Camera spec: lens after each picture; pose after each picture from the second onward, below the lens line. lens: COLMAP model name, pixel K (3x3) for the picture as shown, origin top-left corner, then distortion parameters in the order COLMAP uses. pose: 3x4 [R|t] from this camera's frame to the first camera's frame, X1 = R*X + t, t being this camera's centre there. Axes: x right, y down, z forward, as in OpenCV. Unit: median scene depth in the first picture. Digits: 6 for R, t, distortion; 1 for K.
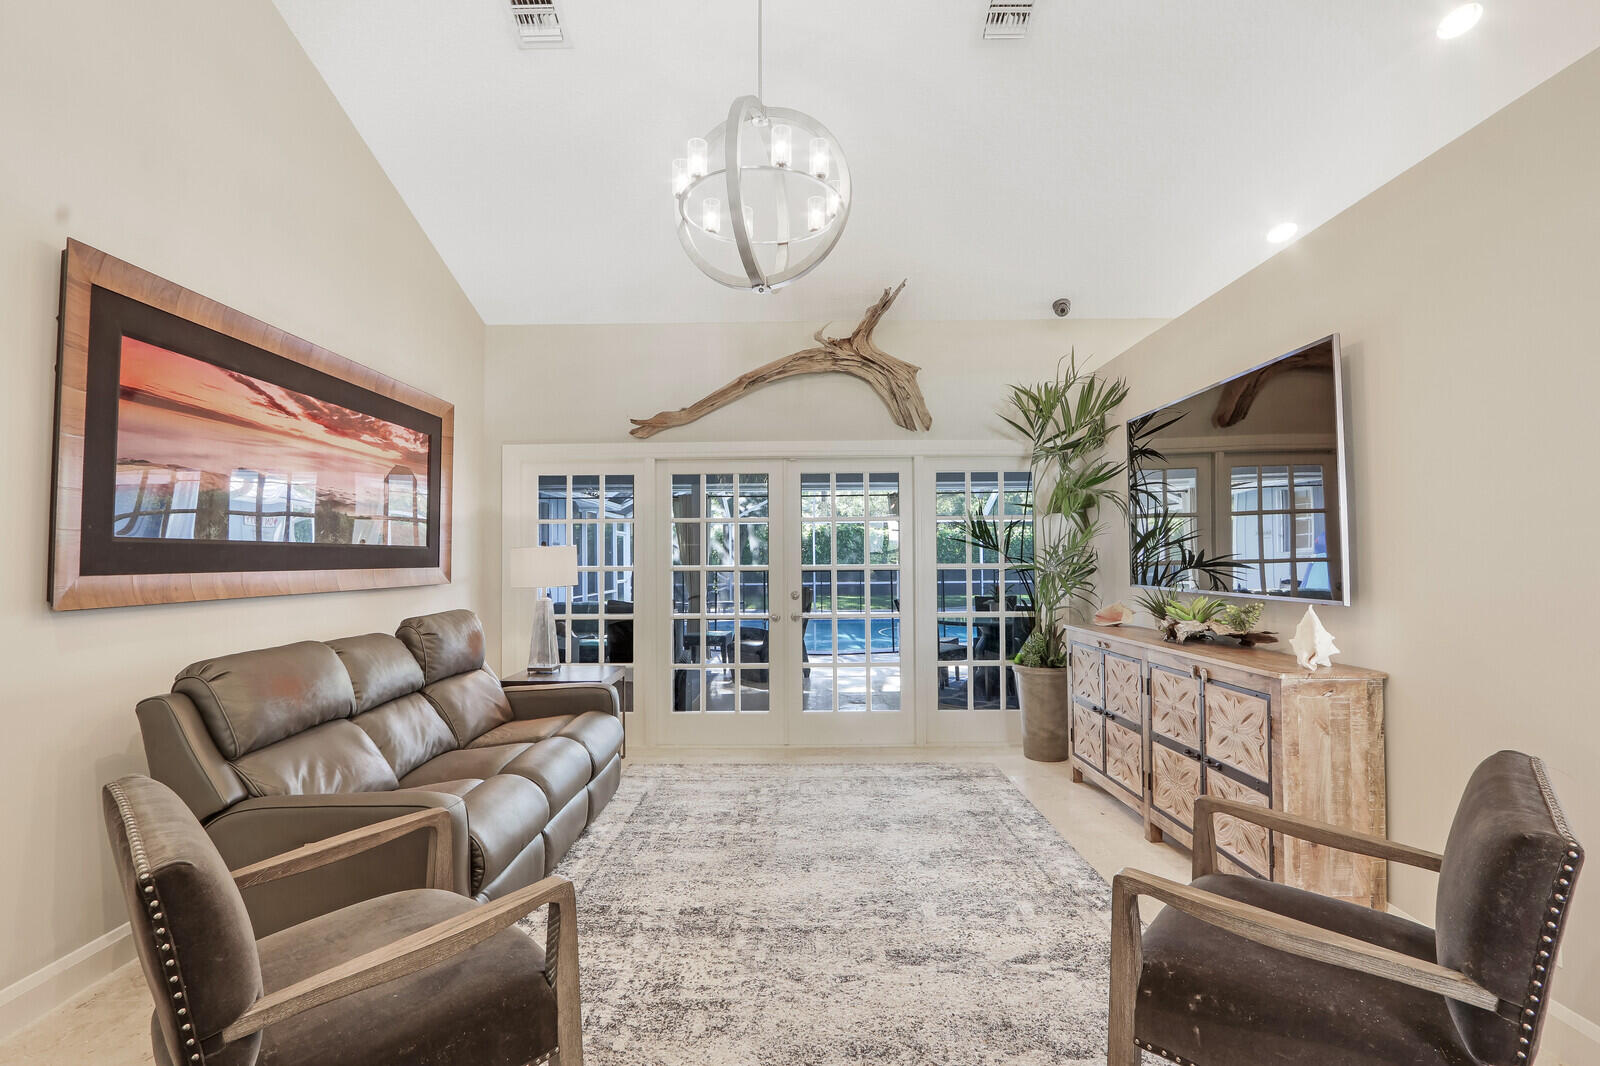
lens RADIAL K [[736.9, 0, 793.0], [0, 736.9, 536.2], [0, 0, 1]] dist [-0.018819, 0.001029]
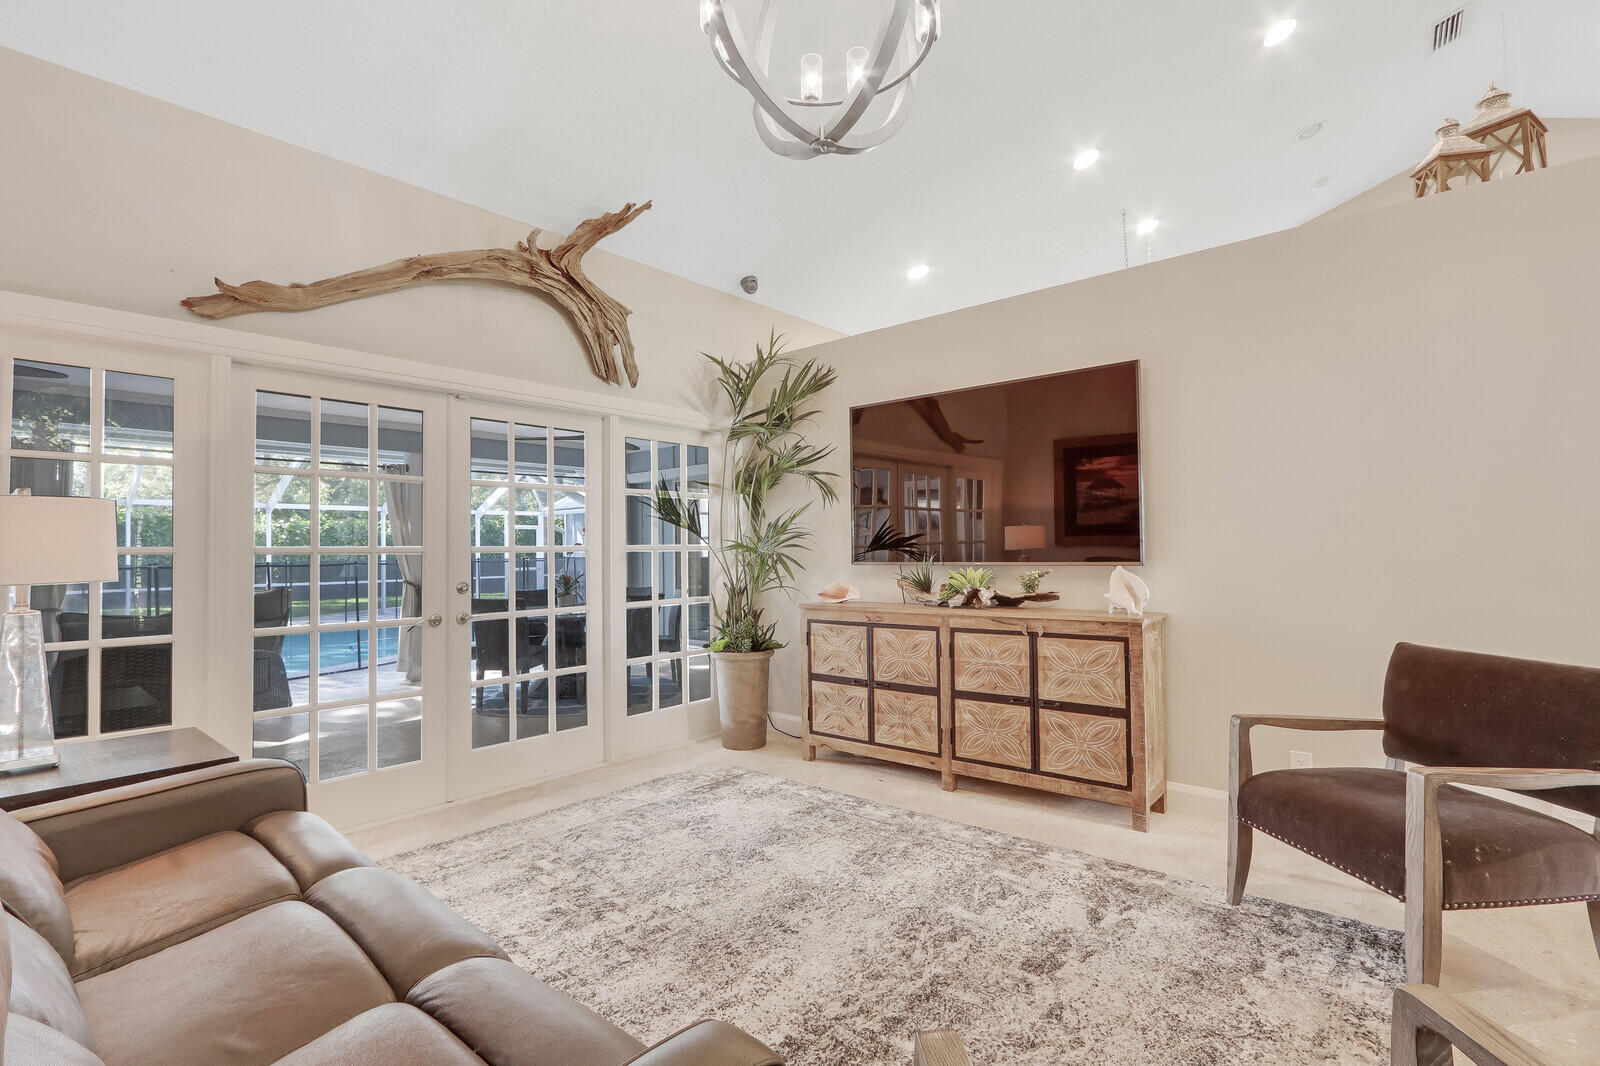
lens RADIAL K [[743.0, 0, 788.0], [0, 743.0, 538.0], [0, 0, 1]] dist [-0.019631, 0.000967]
pose [[0.655541, 0.012632, 0.755054, -0.519975], [-0.014191, 0.999890, -0.004407, 0.047046], [-0.755026, -0.007826, 0.655648, 0.464731]]
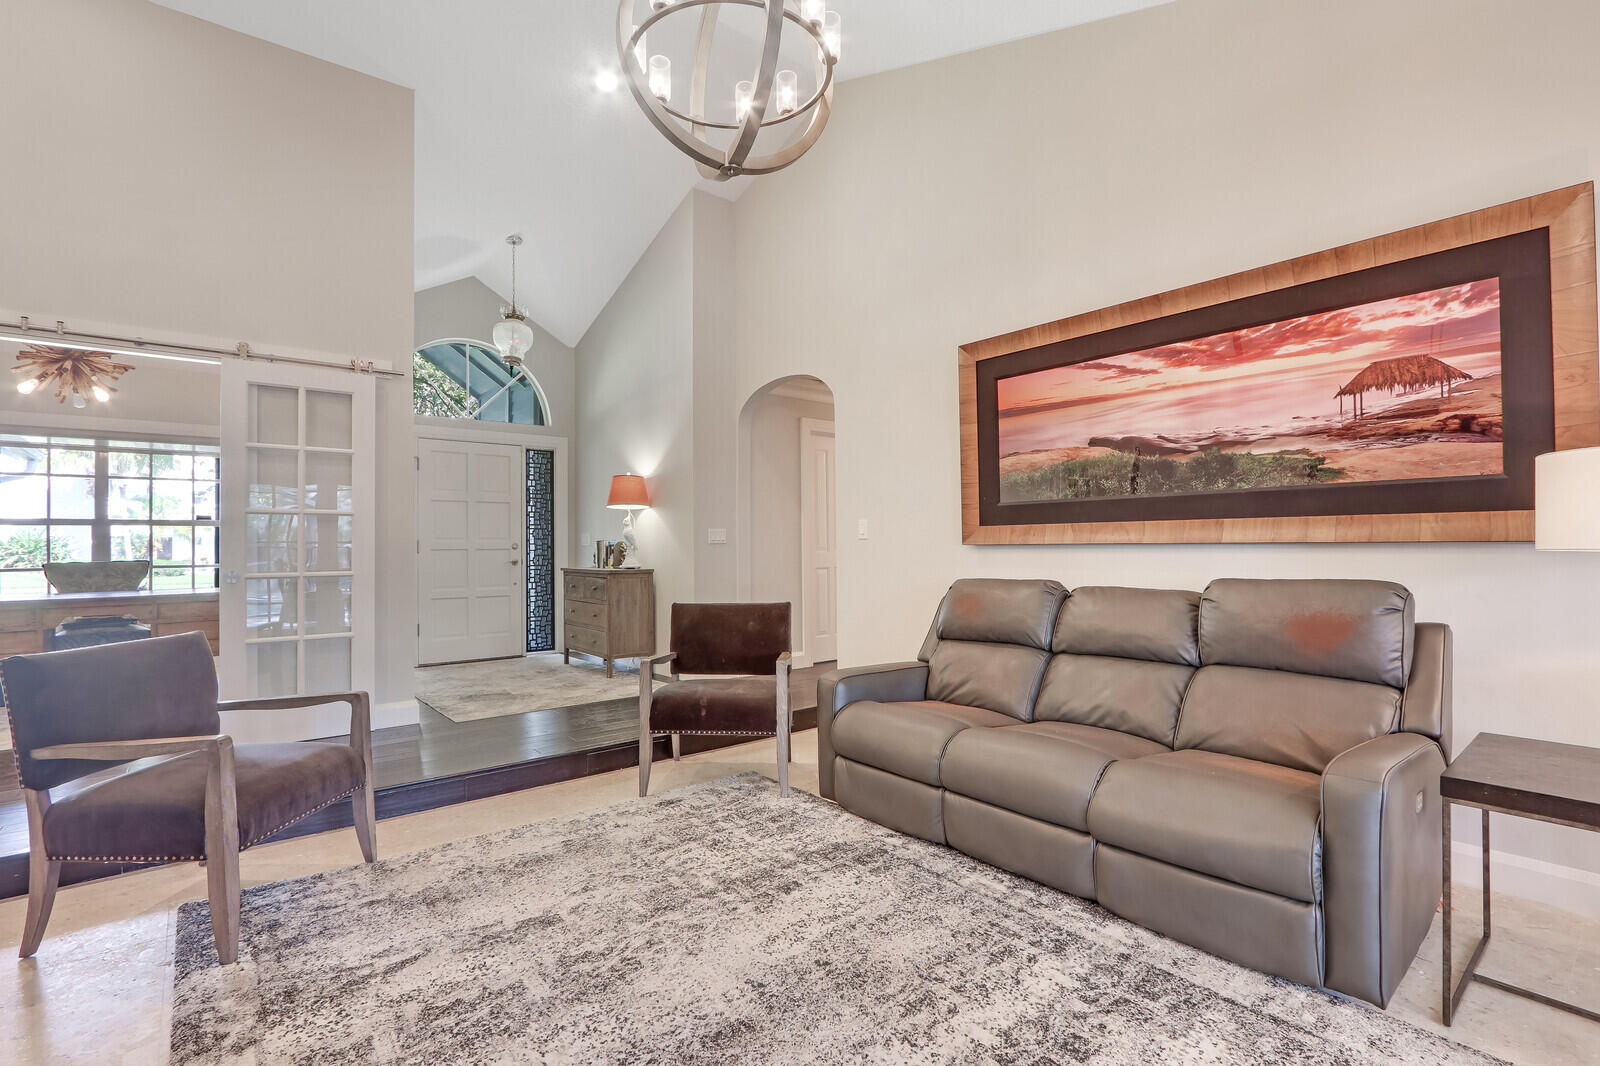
lens RADIAL K [[736.9, 0, 793.0], [0, 736.9, 536.2], [0, 0, 1]] dist [-0.018819, 0.001029]
pose [[-0.764609, 0.006149, -0.644465, 0.366457], [0.033032, 0.999014, -0.029658, 0.079459], [0.643647, -0.043965, -0.764058, 1.402083]]
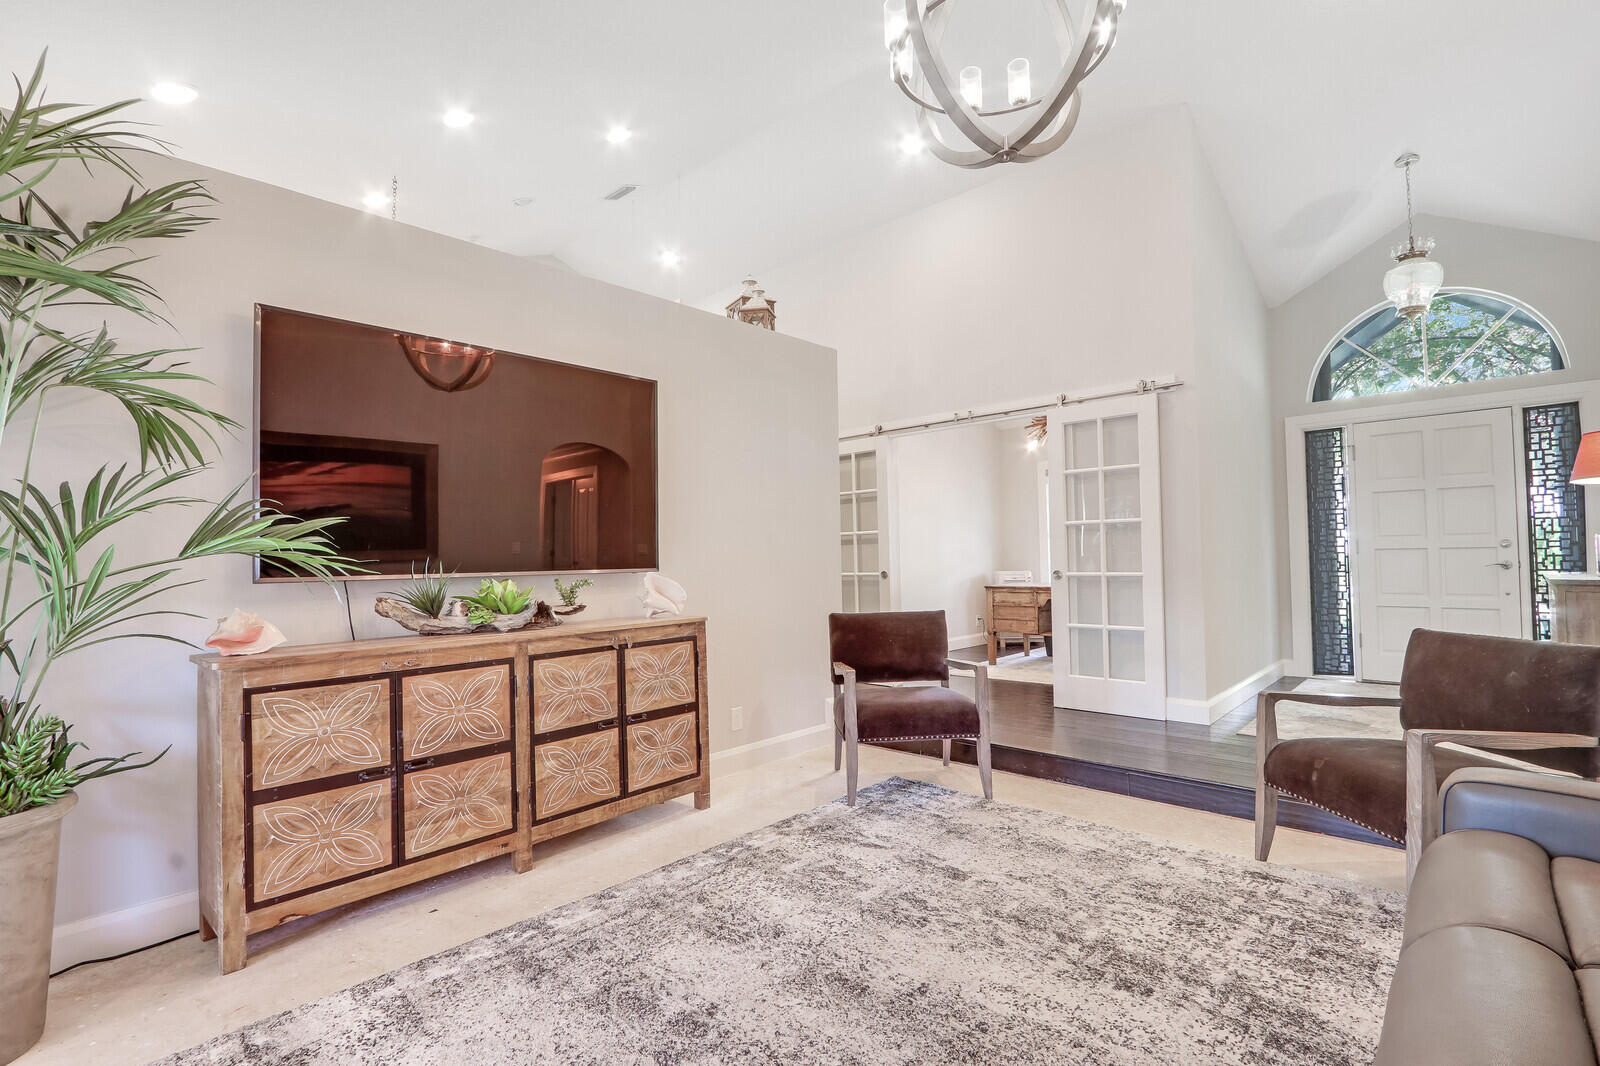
lens RADIAL K [[736.9, 0, 793.0], [0, 736.9, 536.2], [0, 0, 1]] dist [-0.018819, 0.001029]
pose [[-0.731717, 0.043515, 0.680219, -0.325286], [0.004844, 0.998267, -0.058651, 0.086767], [-0.681592, -0.039621, -0.730659, 1.439242]]
